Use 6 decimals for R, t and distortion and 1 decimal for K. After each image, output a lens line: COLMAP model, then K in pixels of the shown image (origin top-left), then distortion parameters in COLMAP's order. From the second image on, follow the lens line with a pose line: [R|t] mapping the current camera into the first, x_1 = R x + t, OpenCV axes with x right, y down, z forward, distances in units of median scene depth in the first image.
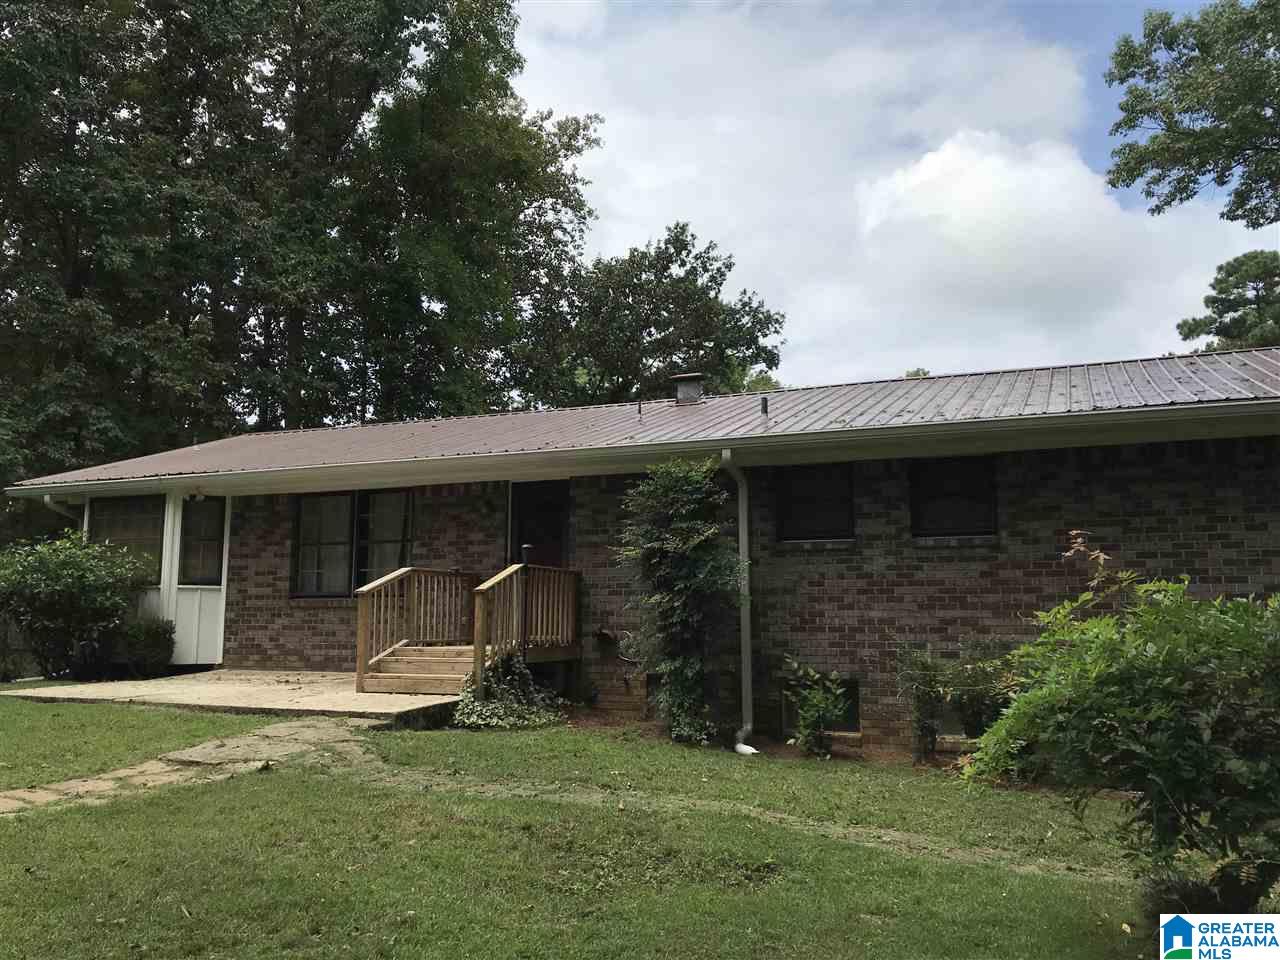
lens RADIAL K [[1040.0, 0, 646.8], [0, 1040.0, 486.8], [0, 0, 1]] dist [0.023205, -0.016098]
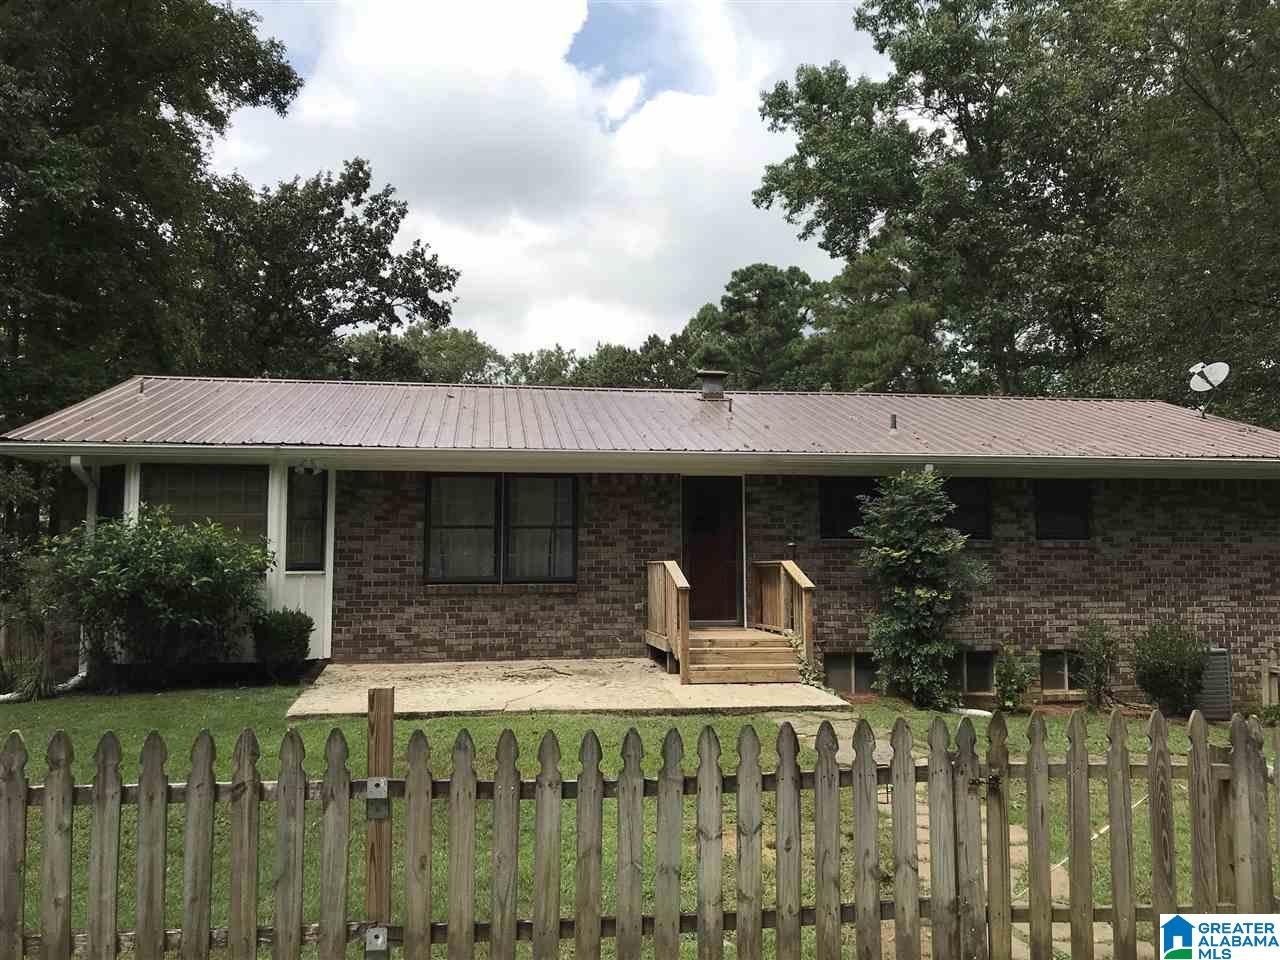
lens RADIAL K [[1040.0, 0, 632.1], [0, 1040.0, 491.1], [0, 0, 1]] dist [0.023205, -0.016098]
pose [[0.858402, 0.032297, 0.511960, -0.657005], [-0.063648, 0.997010, 0.043822, -0.028607], [-0.509014, -0.070202, 0.857891, 0.115896]]
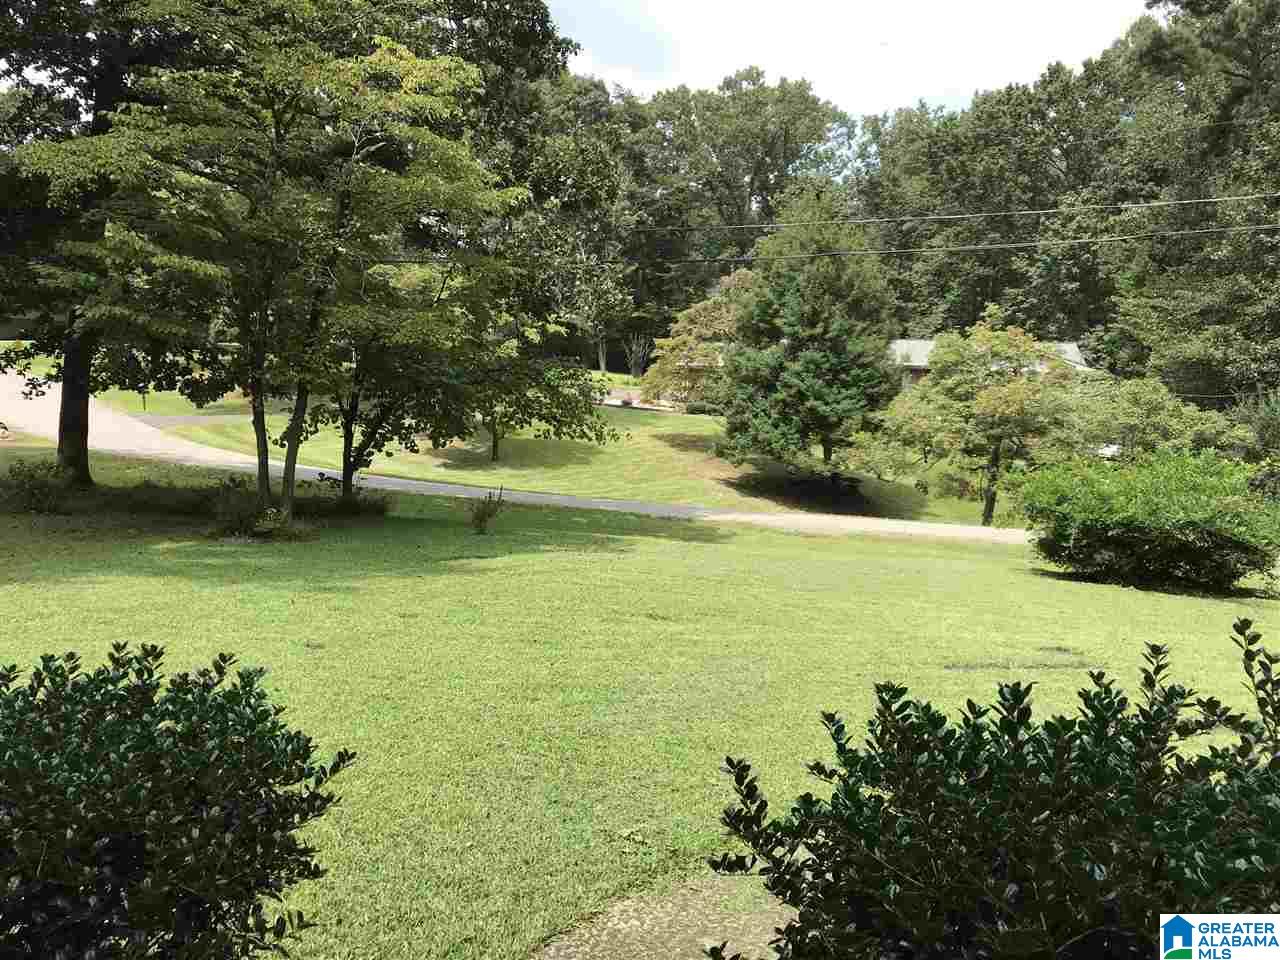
lens RADIAL K [[1040.0, 0, 640.1], [0, 1040.0, 475.2], [0, 0, 1]] dist [0.023205, -0.016098]
pose [[0.979745, 0.006990, 0.200126, 0.144819], [-0.052974, 0.972834, 0.225363, 0.117754], [-0.193114, -0.231400, 0.953499, 1.385950]]
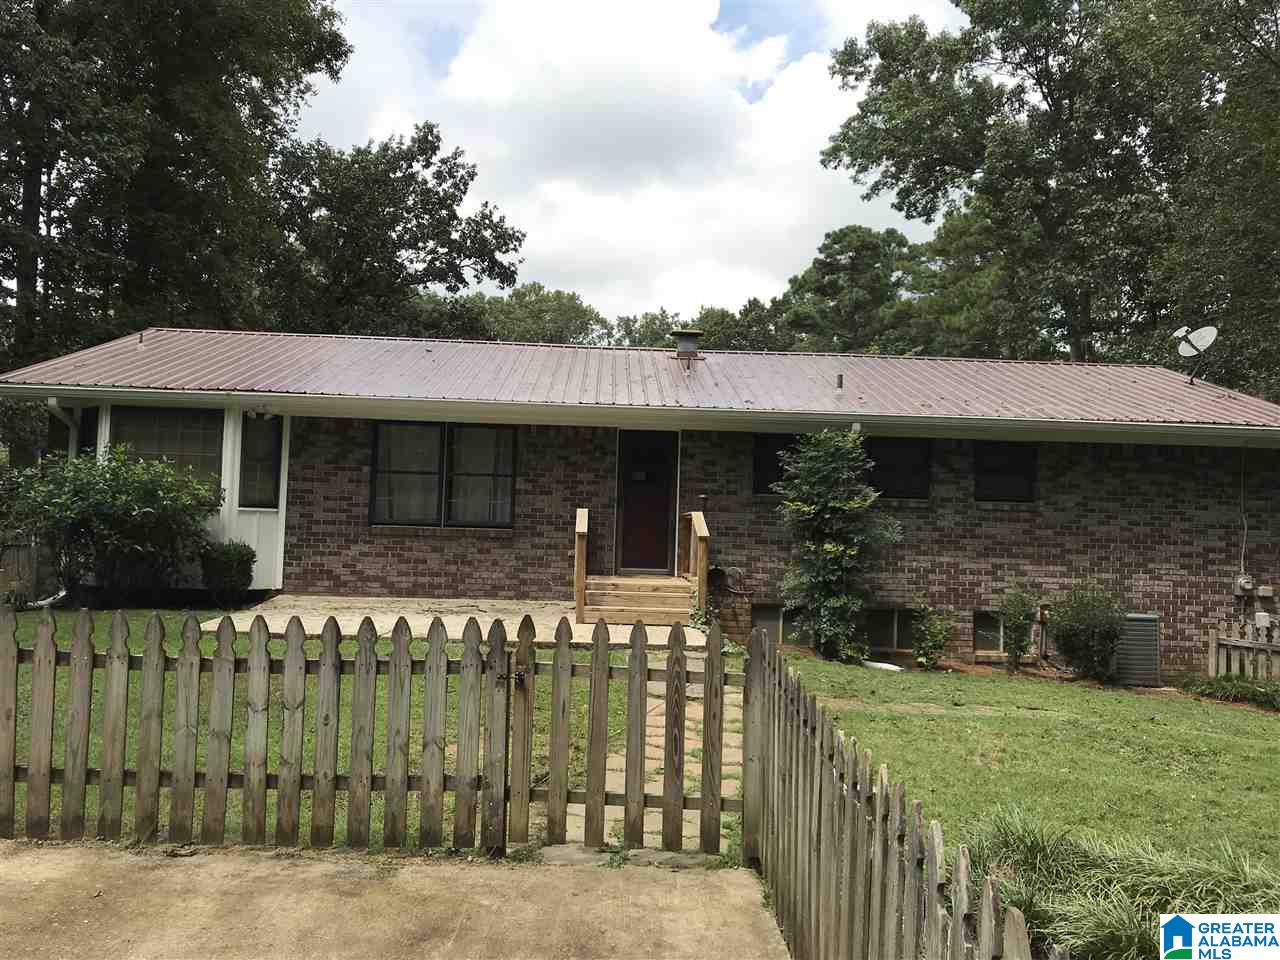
lens RADIAL K [[1040.0, 0, 636.6], [0, 1040.0, 489.0], [0, 0, 1]] dist [0.023205, -0.016098]
pose [[0.908671, 0.040940, 0.415501, -0.522036], [-0.083025, 0.993024, 0.083724, -0.031551], [-0.409175, -0.110575, 0.905731, -0.001306]]
